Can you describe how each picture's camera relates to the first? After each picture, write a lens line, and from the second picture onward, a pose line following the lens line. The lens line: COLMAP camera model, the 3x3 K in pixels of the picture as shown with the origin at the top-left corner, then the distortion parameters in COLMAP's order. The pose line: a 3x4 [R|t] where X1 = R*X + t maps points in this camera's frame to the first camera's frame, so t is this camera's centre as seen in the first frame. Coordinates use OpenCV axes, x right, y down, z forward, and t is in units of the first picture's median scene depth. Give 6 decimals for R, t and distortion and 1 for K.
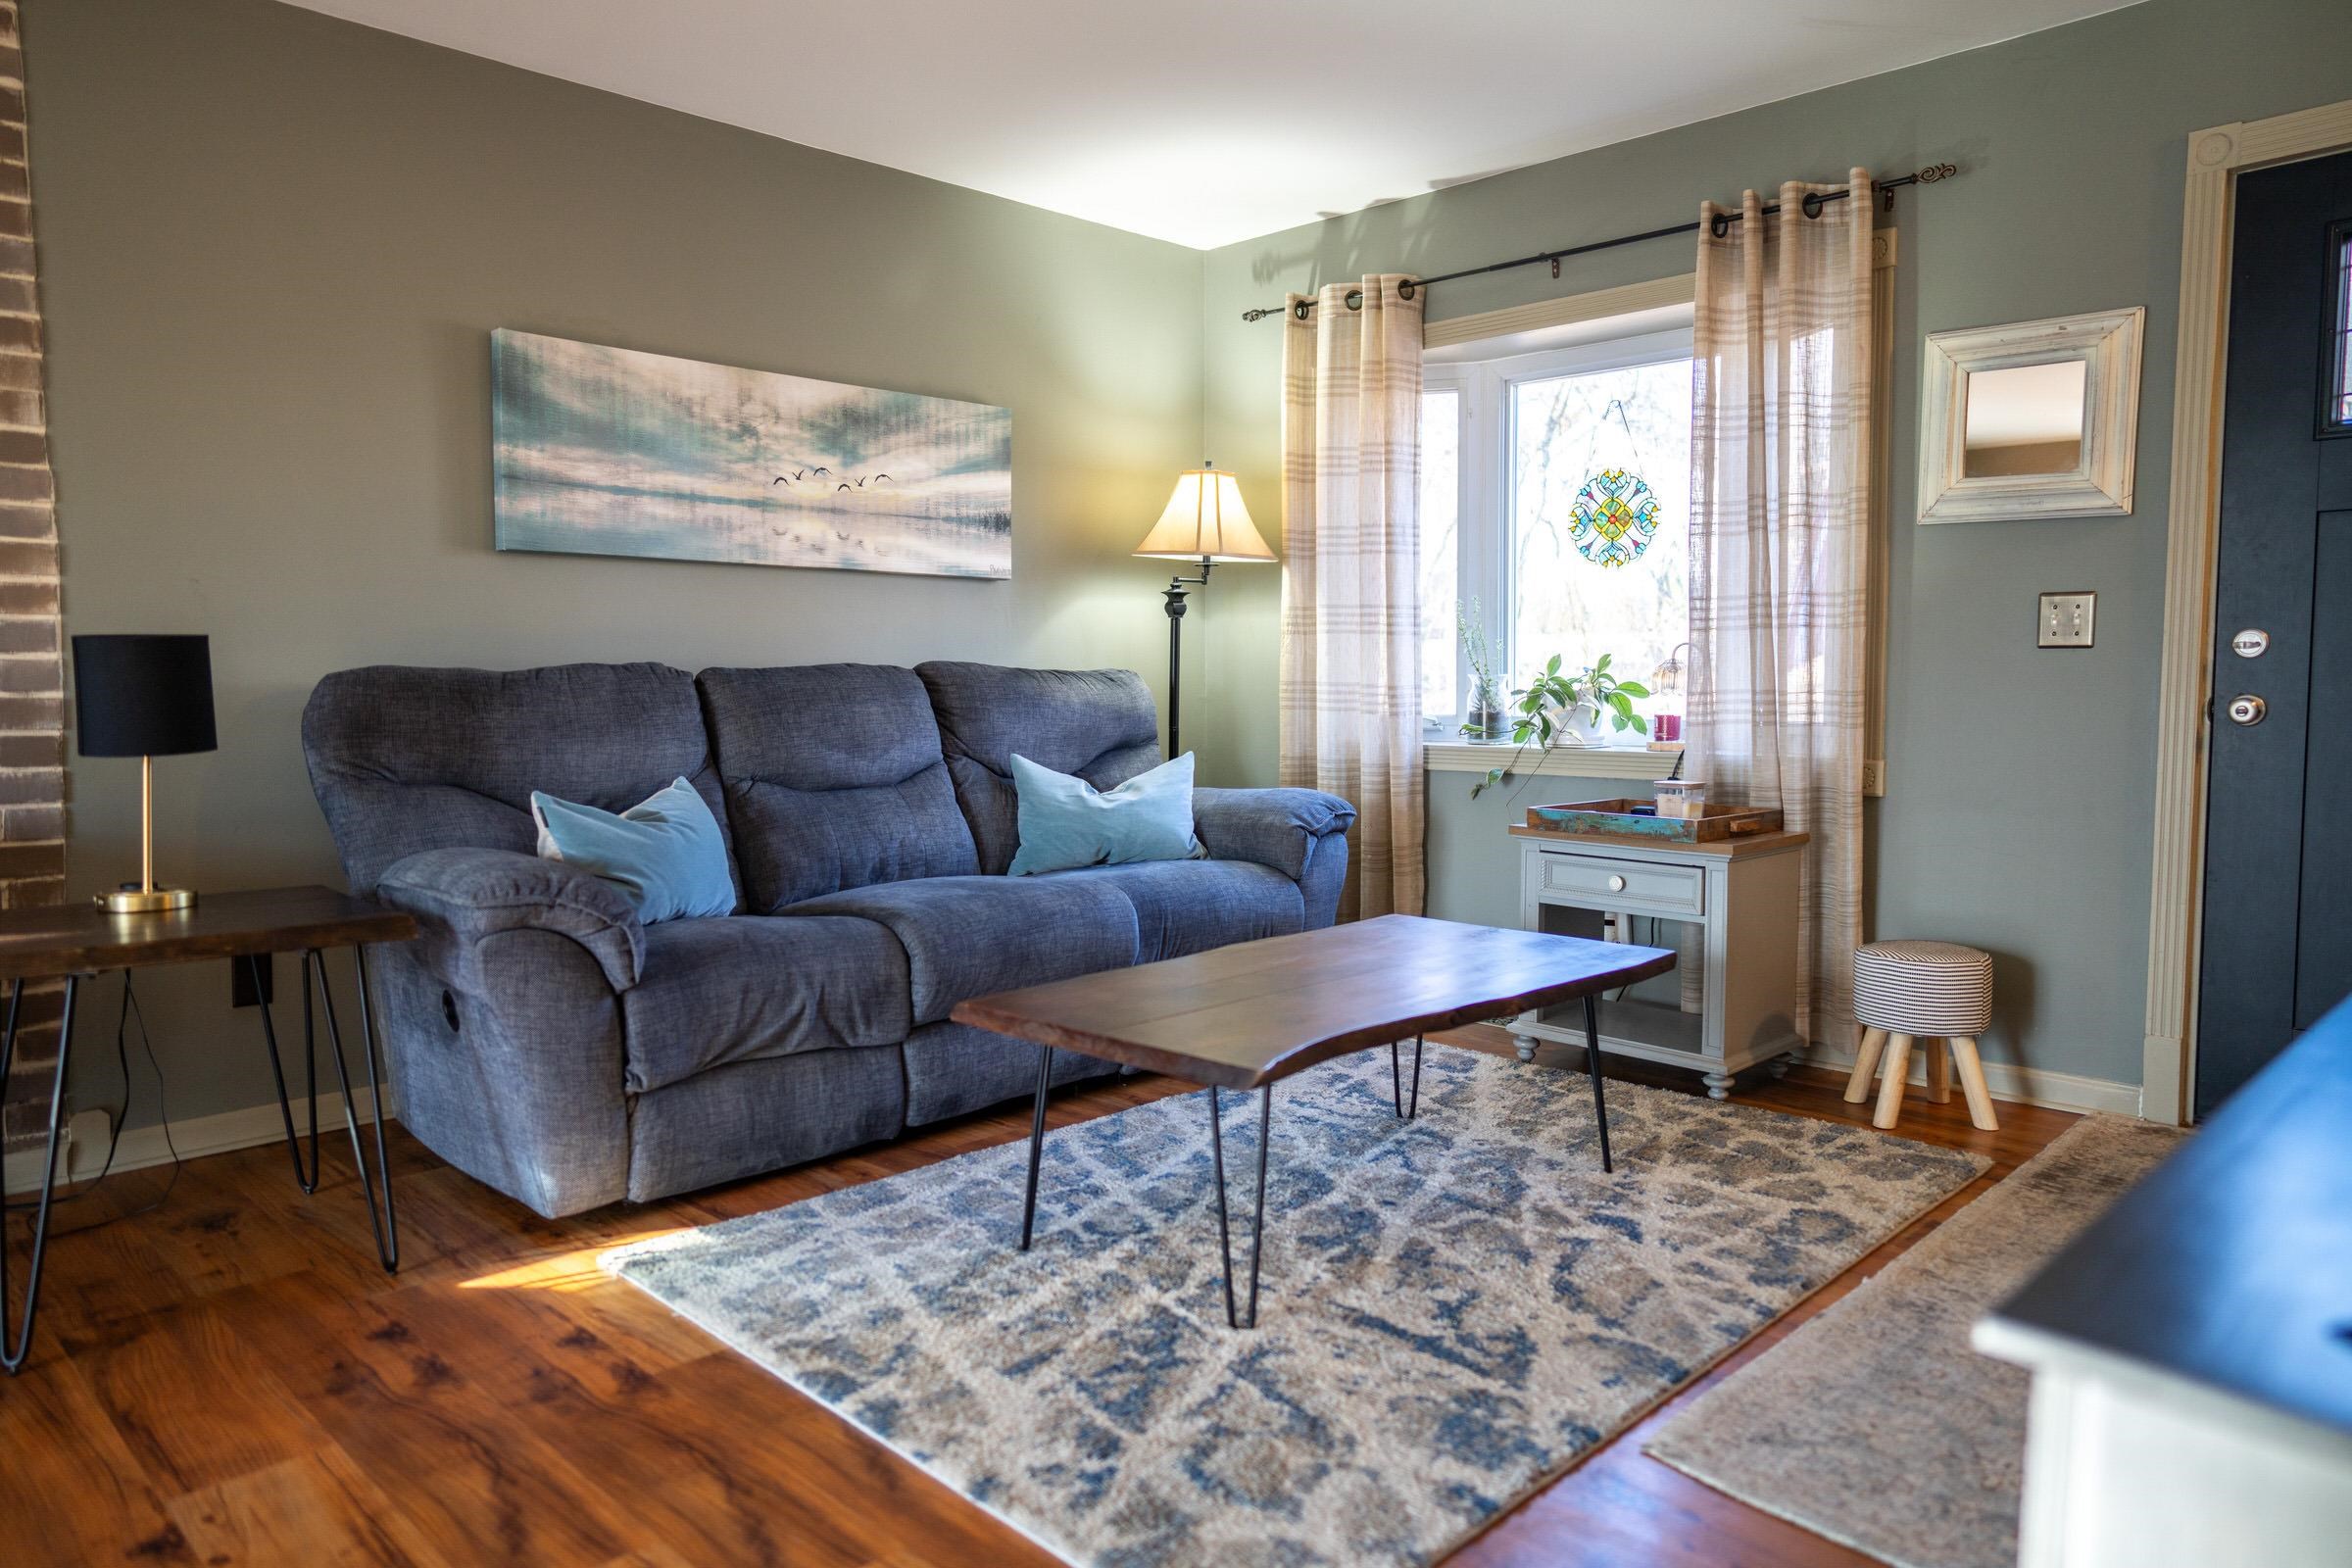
lens RADIAL K [[1546.7, 0, 1176.0], [0, 1546.7, 784.0], [0, 0, 1]] dist [-0.043619, 0.054818]
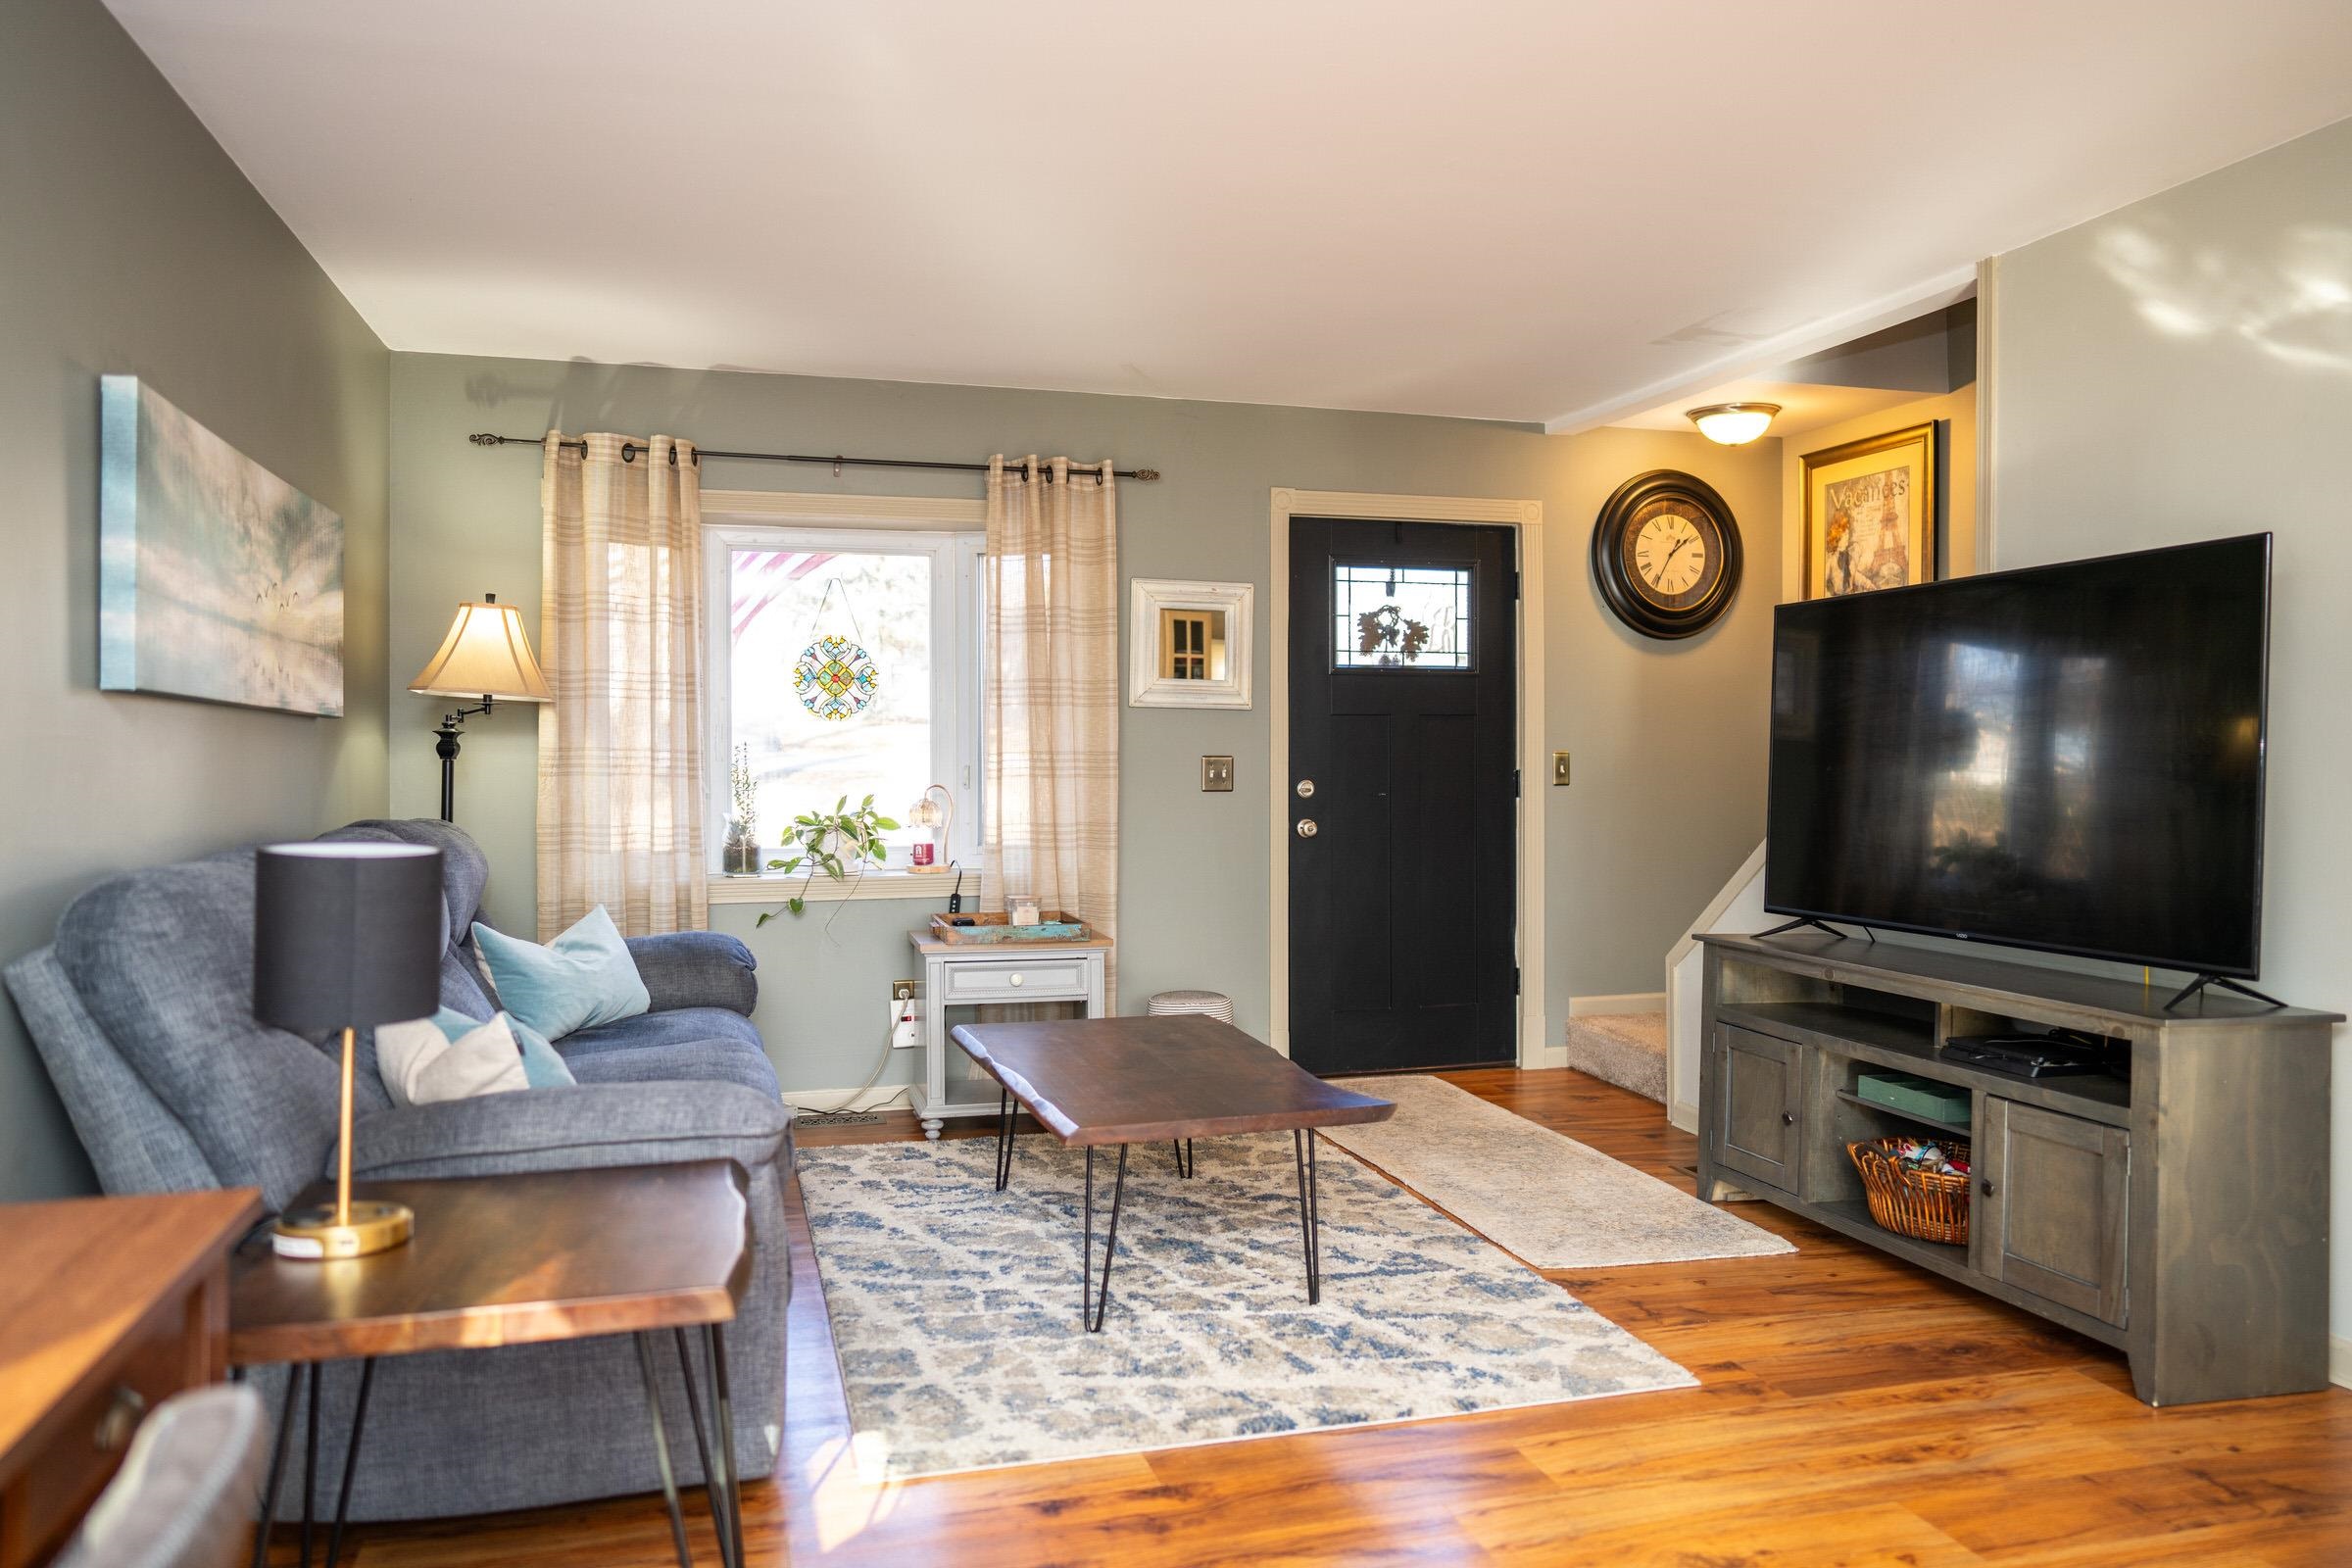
lens RADIAL K [[1591.1, 0, 1176.0], [0, 1591.1, 784.0], [0, 0, 1]] dist [-0.044561, 0.056367]
pose [[0.488094, -0.014291, 0.872674, -1.035358], [0.064140, 0.997750, -0.019535, -0.081991], [-0.870431, 0.065508, 0.487912, 0.300926]]
